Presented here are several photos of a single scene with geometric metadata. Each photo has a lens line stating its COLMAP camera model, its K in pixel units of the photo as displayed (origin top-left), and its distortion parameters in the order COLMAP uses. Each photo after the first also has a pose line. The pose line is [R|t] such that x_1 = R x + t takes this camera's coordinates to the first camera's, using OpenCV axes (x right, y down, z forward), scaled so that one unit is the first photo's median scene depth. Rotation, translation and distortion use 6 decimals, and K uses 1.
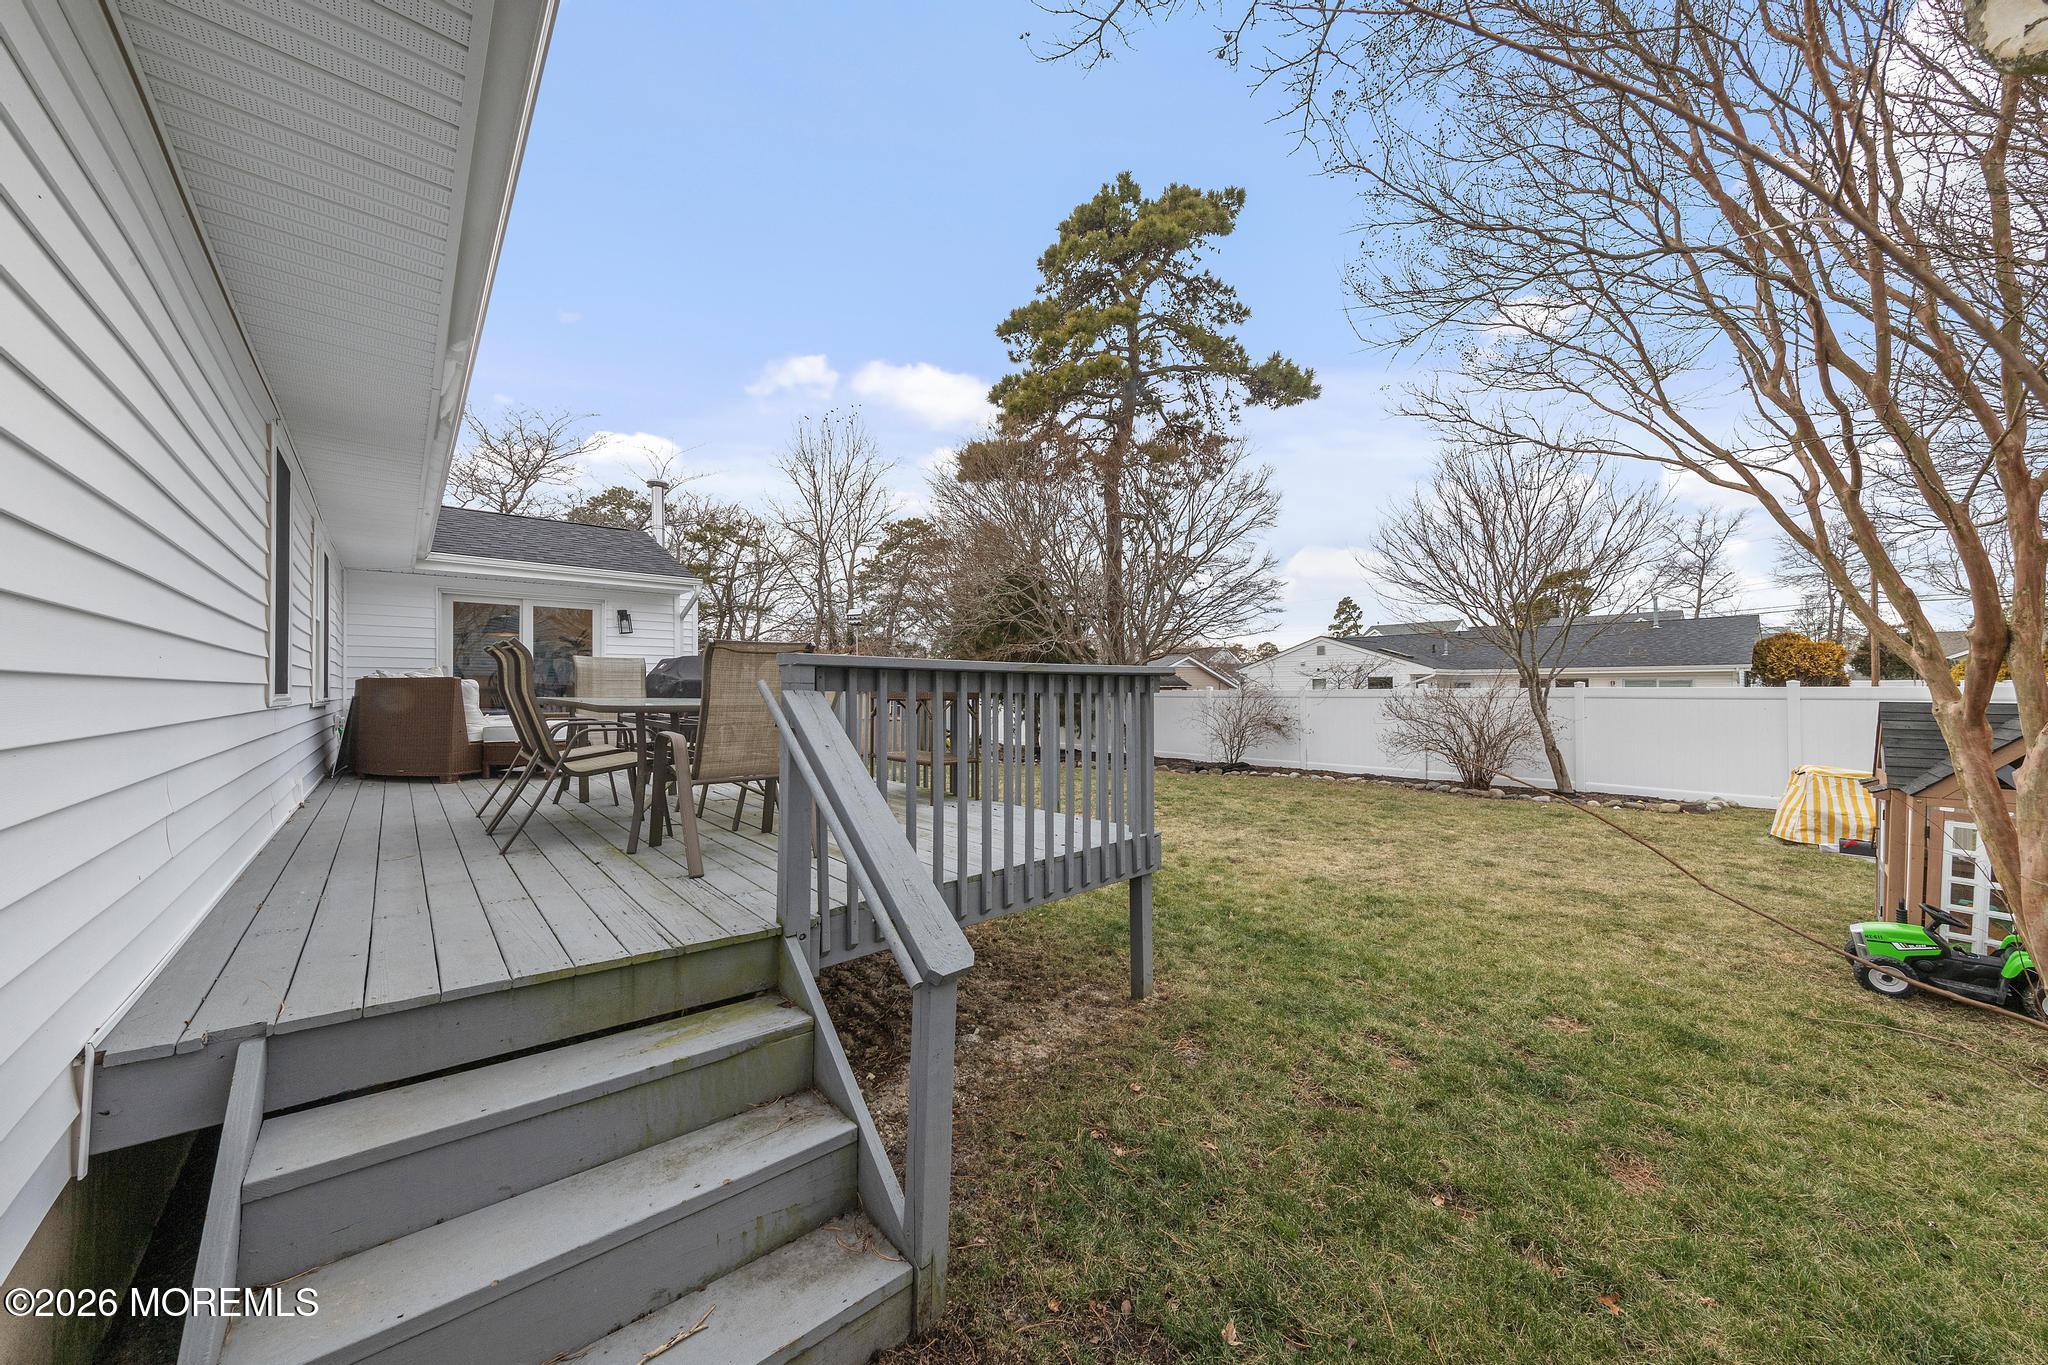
lens RADIAL K [[695.5, 0, 967.4], [0, 695.5, 687.7], [0, 0, 1]] dist [0.006708, 0.000205]
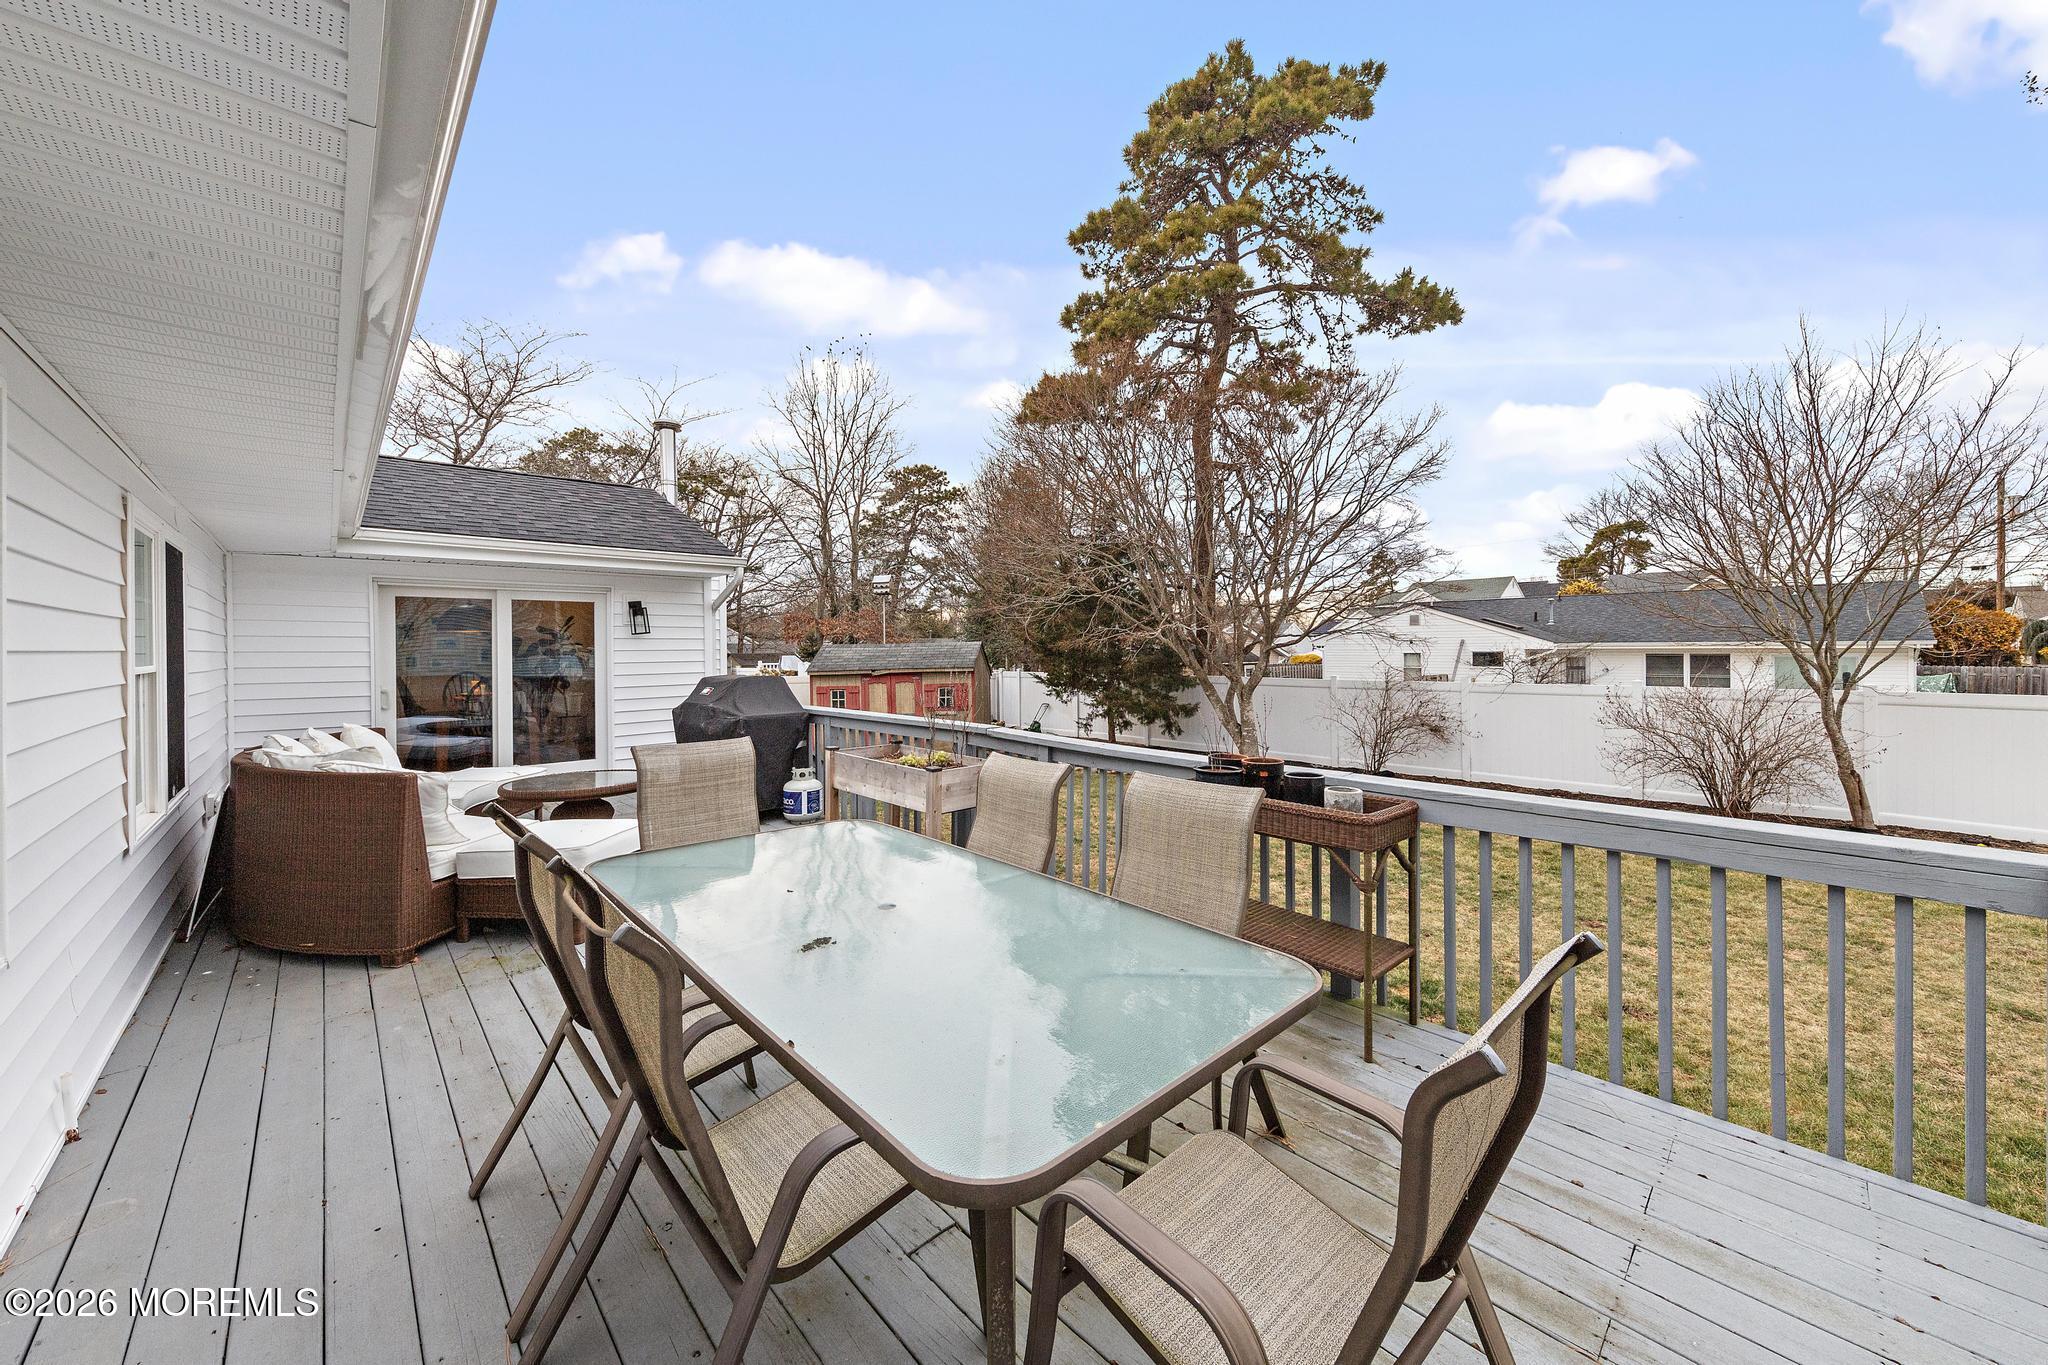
lens RADIAL K [[747.7, 0, 980.7], [0, 747.7, 654.4], [0, 0, 1]] dist [0.004209, -0.000346]
pose [[0.999474, -0.006013, 0.031856, -0.094059], [0.005652, 0.999919, 0.011419, -0.036509], [-0.031922, -0.011233, 0.999427, 0.124206]]
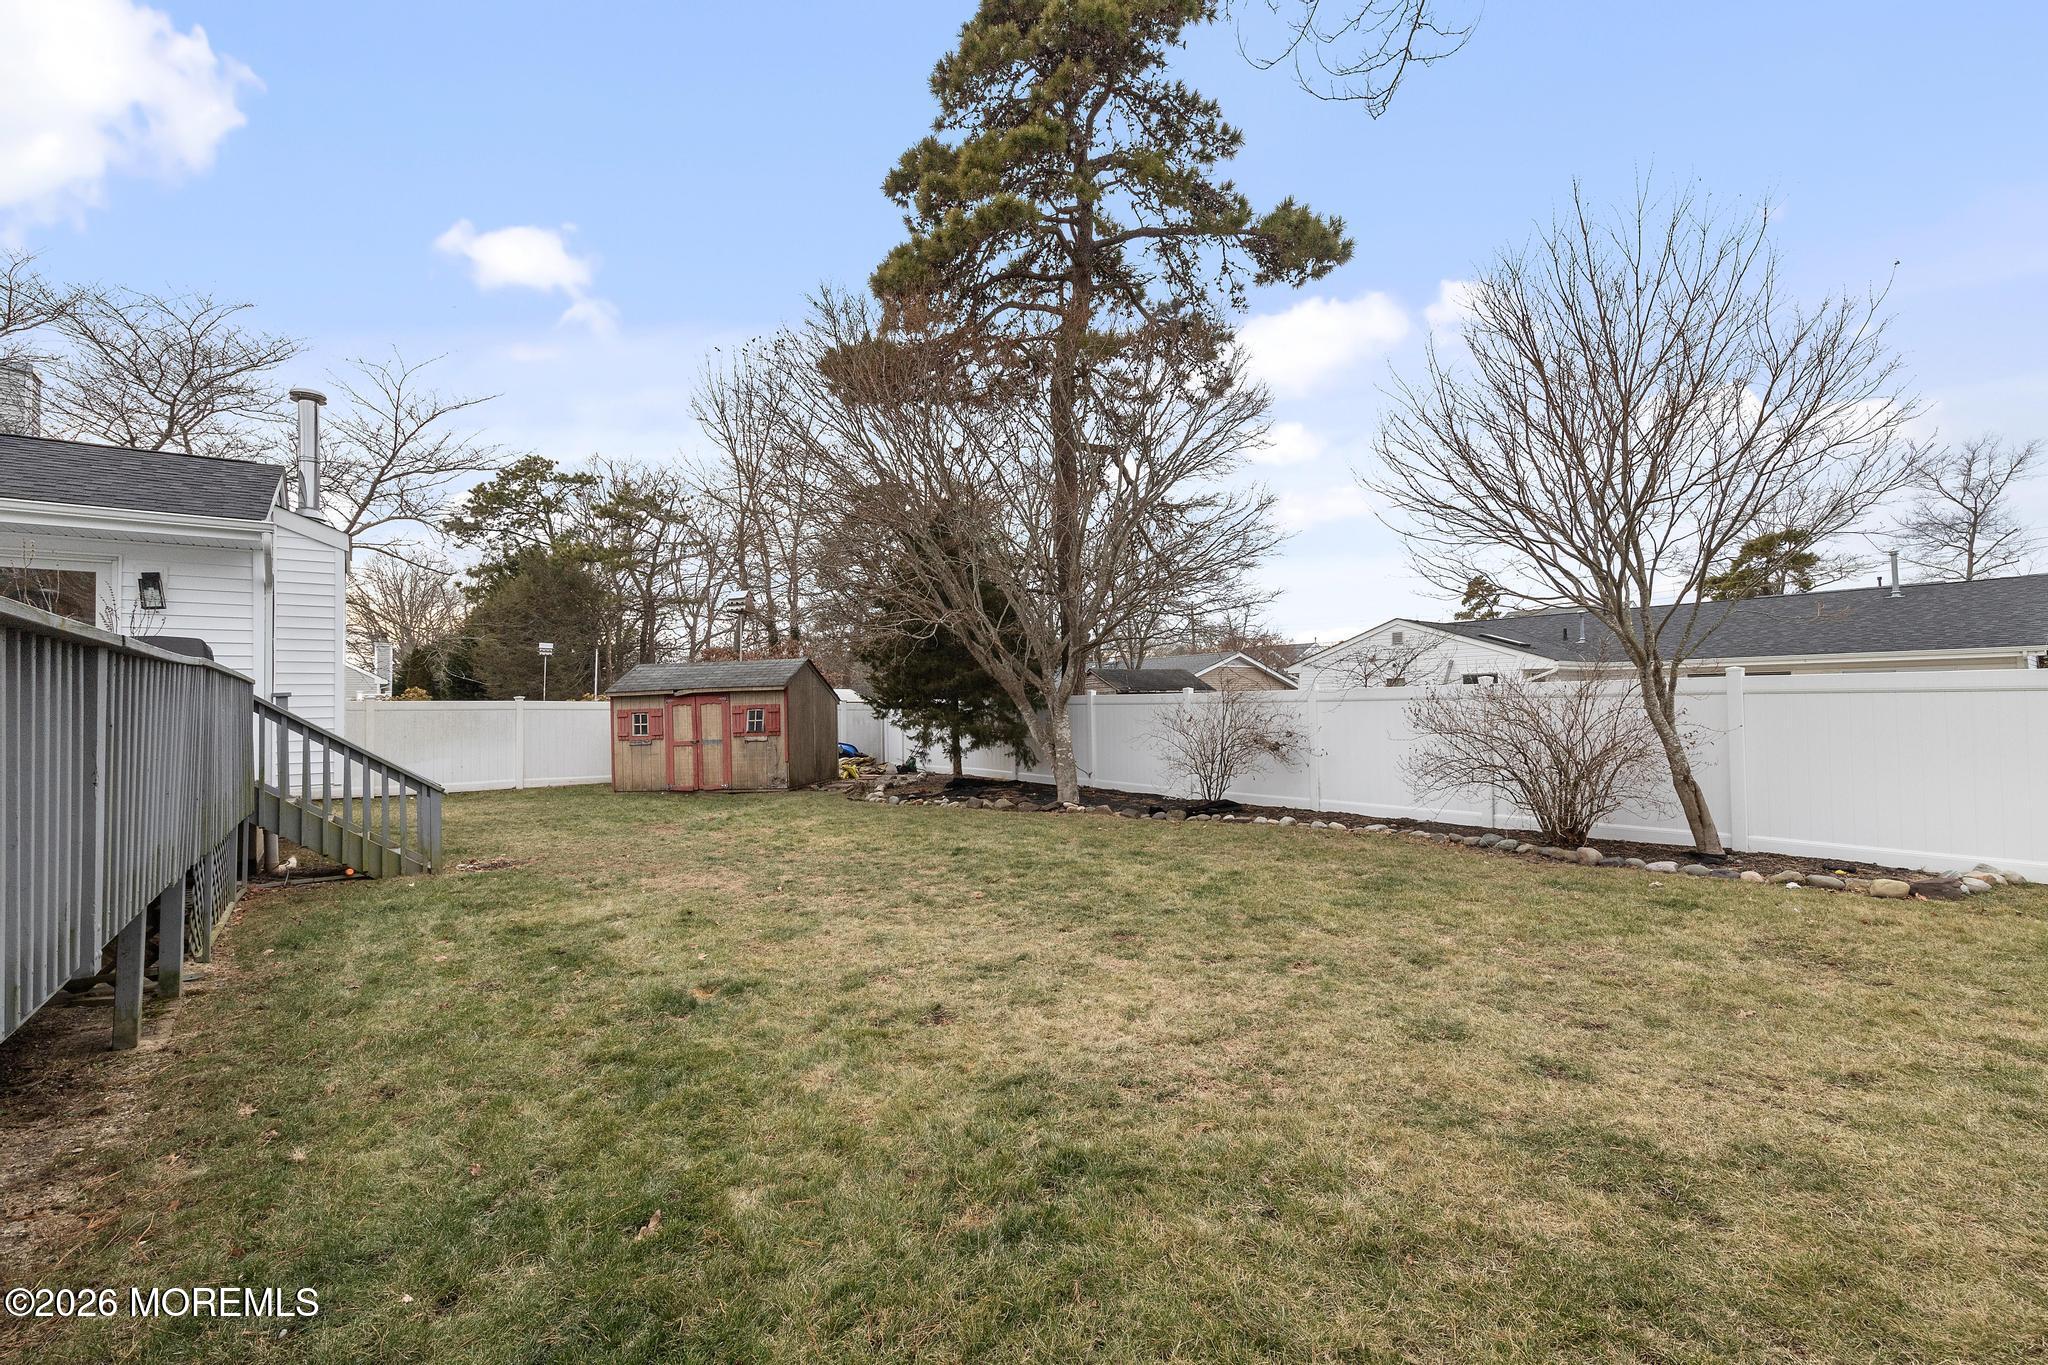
lens RADIAL K [[851.2, 0, 959.7], [0, 851.2, 693.7], [0, 0, 1]] dist [0.005959, -0.000101]
pose [[0.997962, -0.012177, -0.062633, 0.168725], [0.011622, 0.999890, -0.009208, 0.008919], [0.062738, 0.008461, 0.997994, 0.149118]]
